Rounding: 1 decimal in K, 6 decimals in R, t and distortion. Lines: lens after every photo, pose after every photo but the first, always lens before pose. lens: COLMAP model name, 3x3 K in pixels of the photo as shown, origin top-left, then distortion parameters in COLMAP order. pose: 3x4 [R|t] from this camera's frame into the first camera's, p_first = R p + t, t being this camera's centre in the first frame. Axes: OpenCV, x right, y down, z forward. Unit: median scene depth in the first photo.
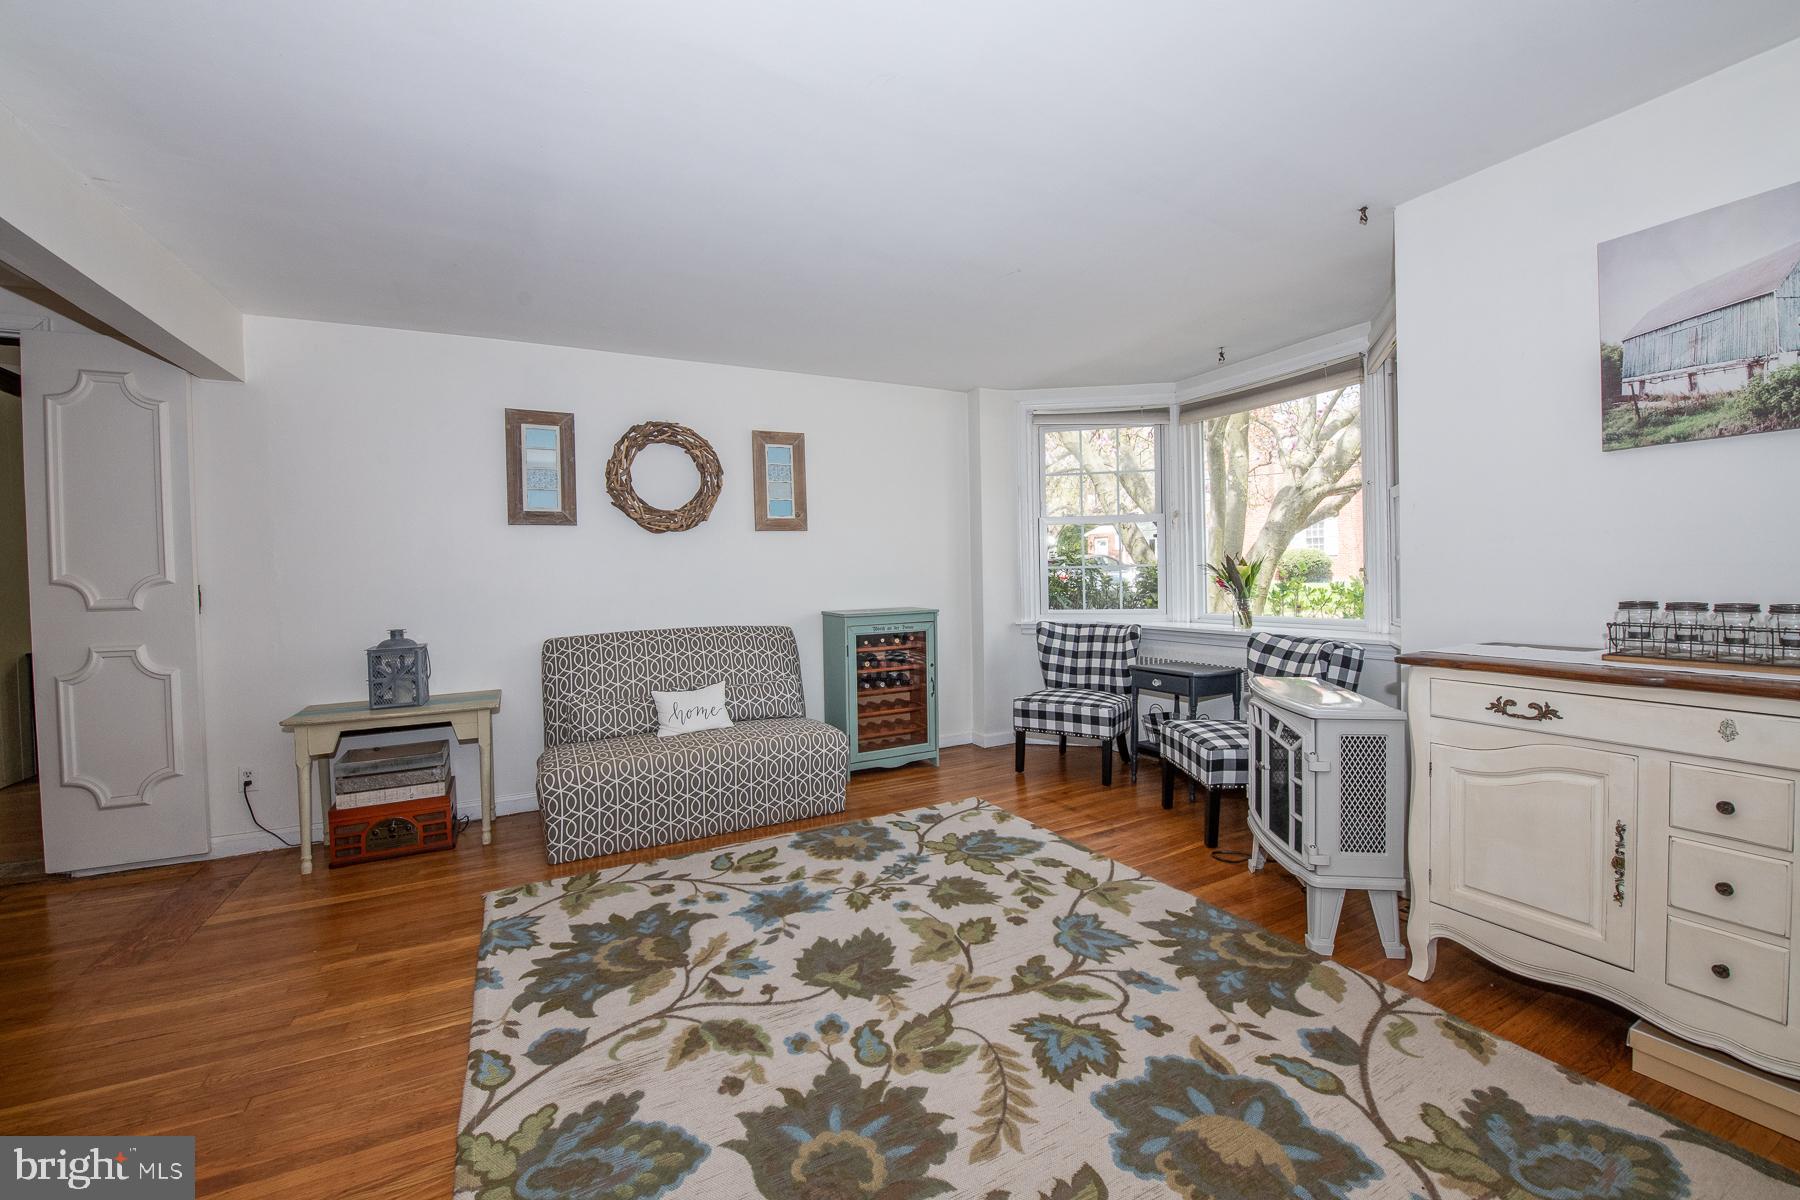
lens RADIAL K [[715.7, 0, 905.5], [0, 715.7, 588.0], [0, 0, 1]] dist [-0.014375, -0.003232]
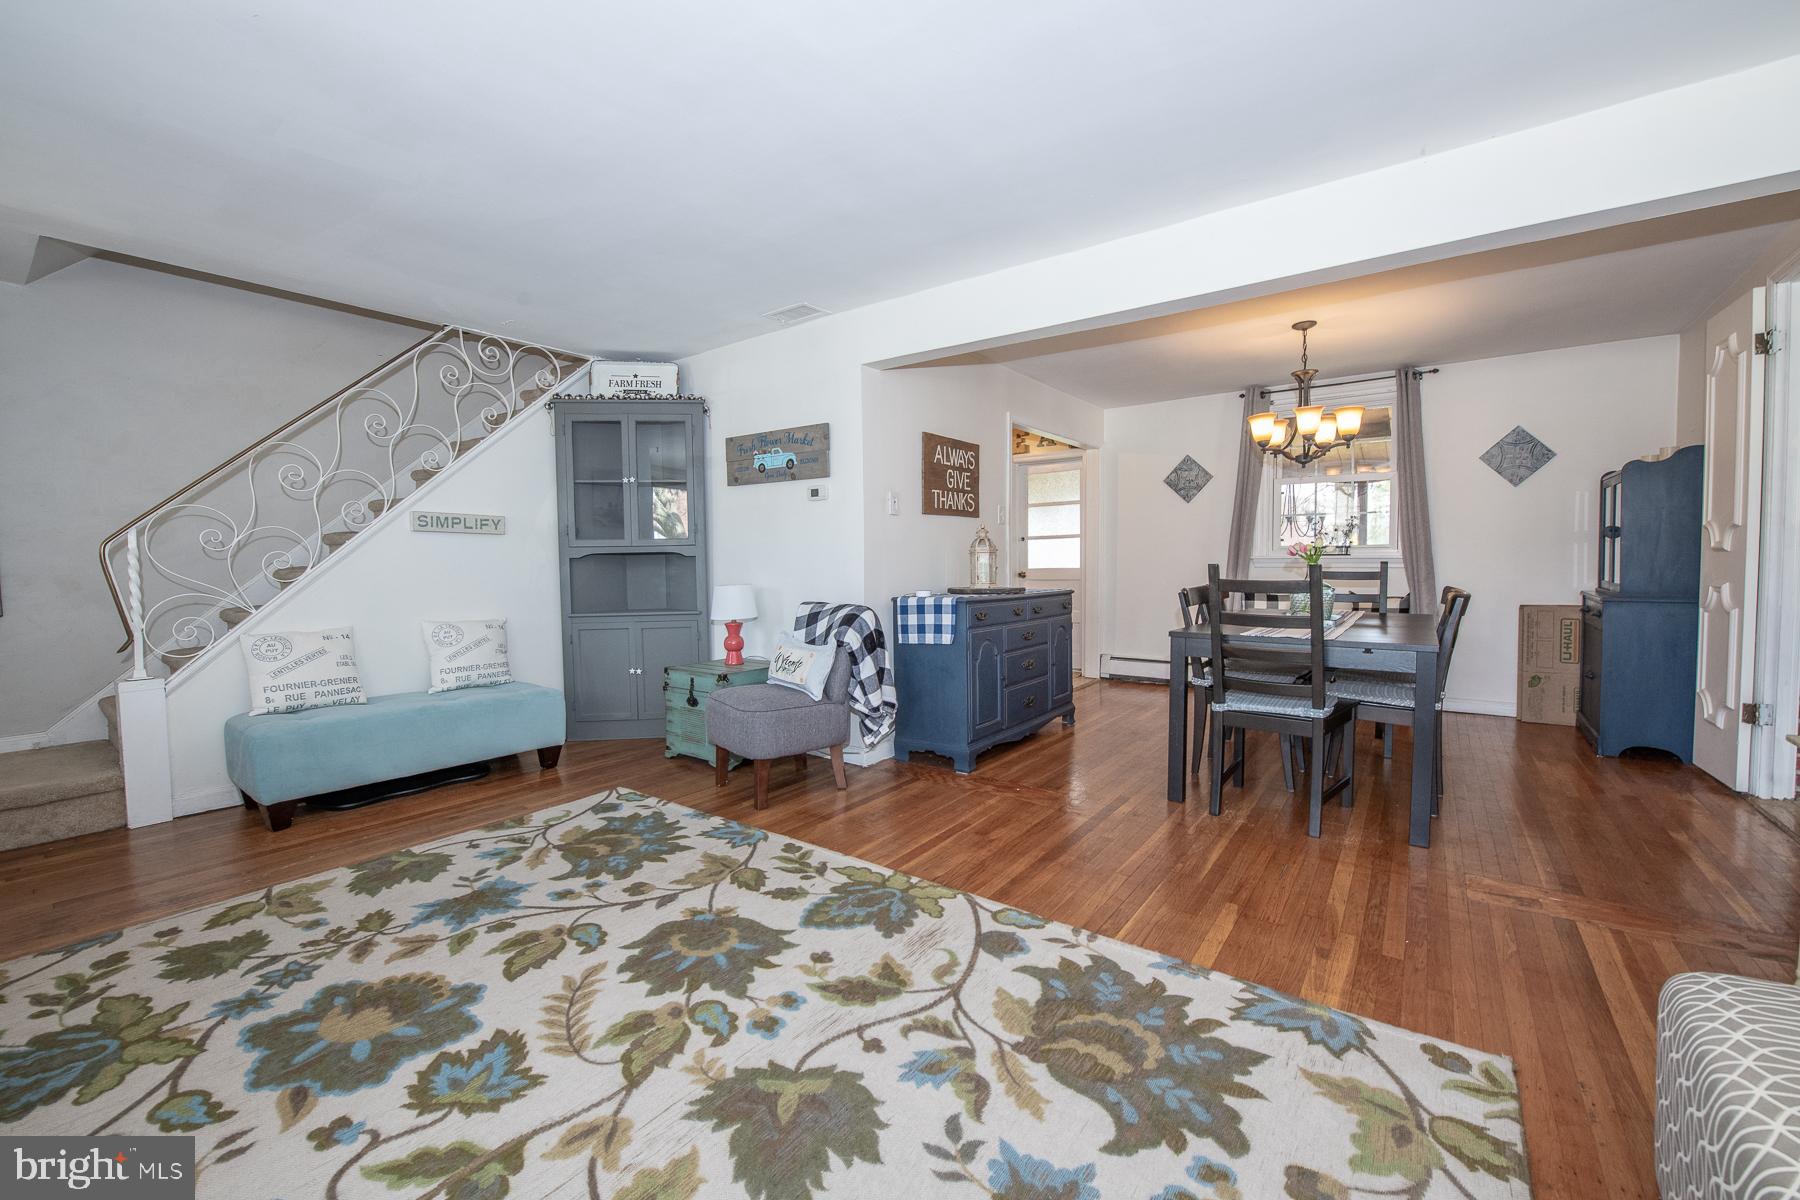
lens RADIAL K [[715.7, 0, 905.5], [0, 715.7, 588.0], [0, 0, 1]] dist [-0.014375, -0.003232]
pose [[-0.901150, 0.045059, -0.431160, 0.071135], [0.018963, 0.997729, 0.064636, 0.009370], [0.433093, 0.050071, -0.899957, 1.327199]]
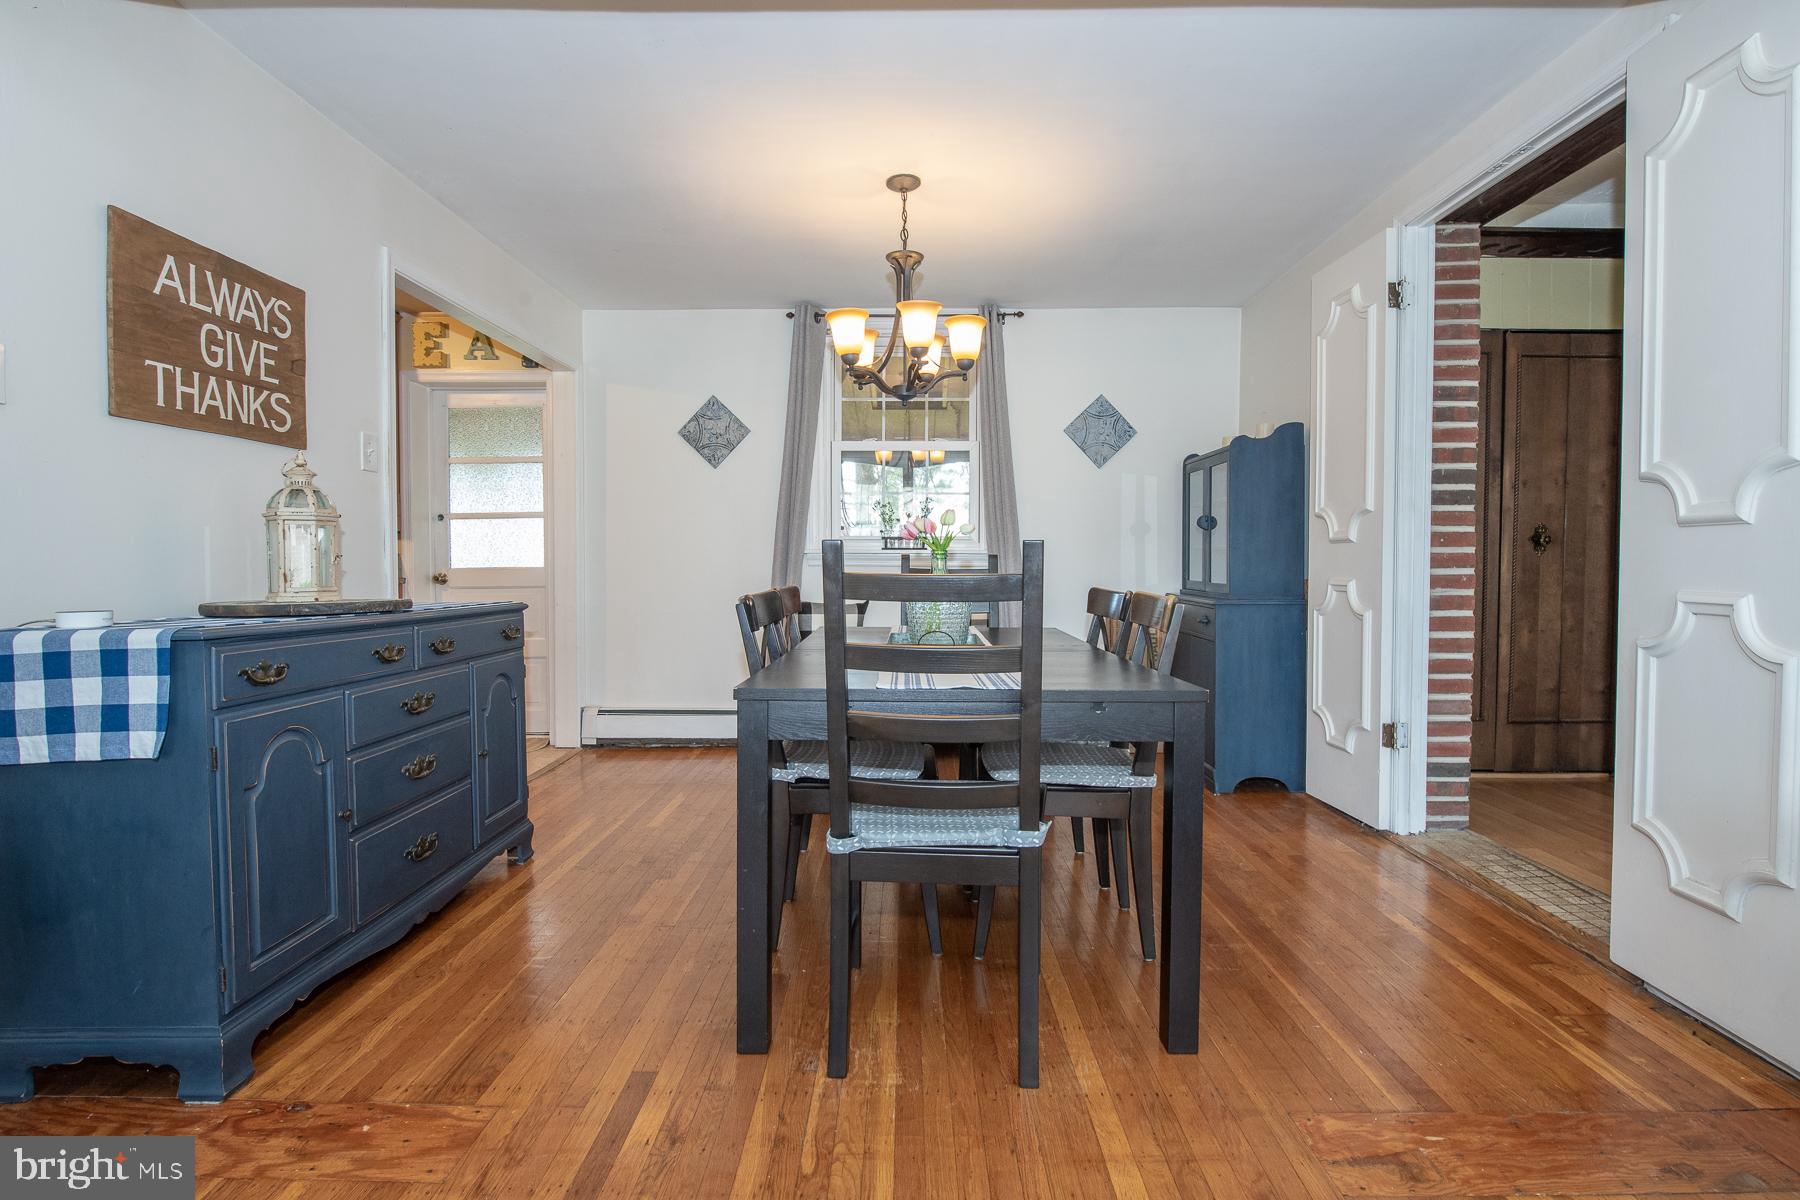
lens RADIAL K [[852.9, 0, 904.4], [0, 852.9, 593.0], [0, 0, 1]] dist [-0.013523, -0.000605]
pose [[-0.473067, 0.049859, -0.879615, -0.337007], [-0.006666, 0.998166, 0.060164, 0.054832], [0.881001, 0.034325, -0.471867, 0.857333]]
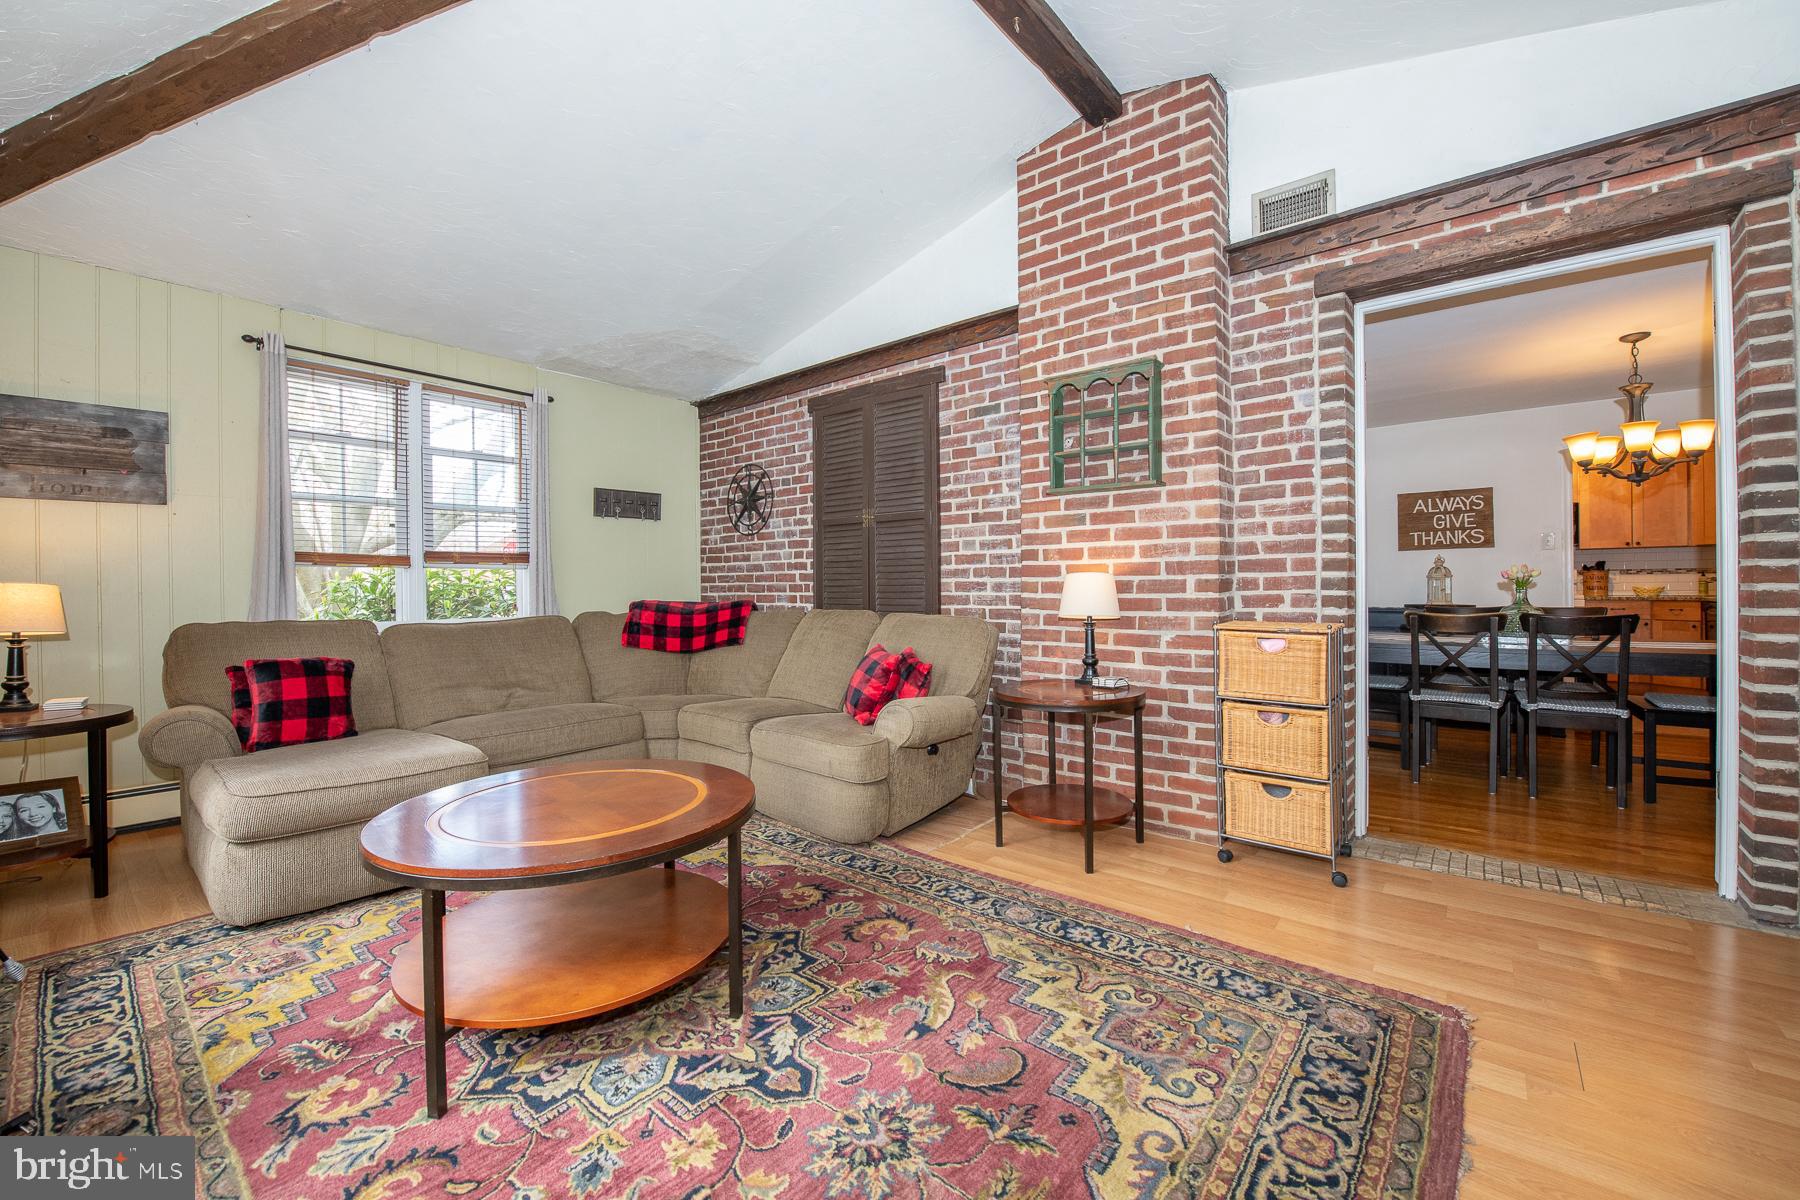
lens RADIAL K [[715.7, 0, 905.5], [0, 715.7, 588.0], [0, 0, 1]] dist [-0.014375, -0.003232]
pose [[-0.378027, 0.022567, 0.925519, -2.183163], [0.033921, 0.999369, -0.010513, 0.037163], [-0.925173, 0.027421, -0.378554, 2.229847]]
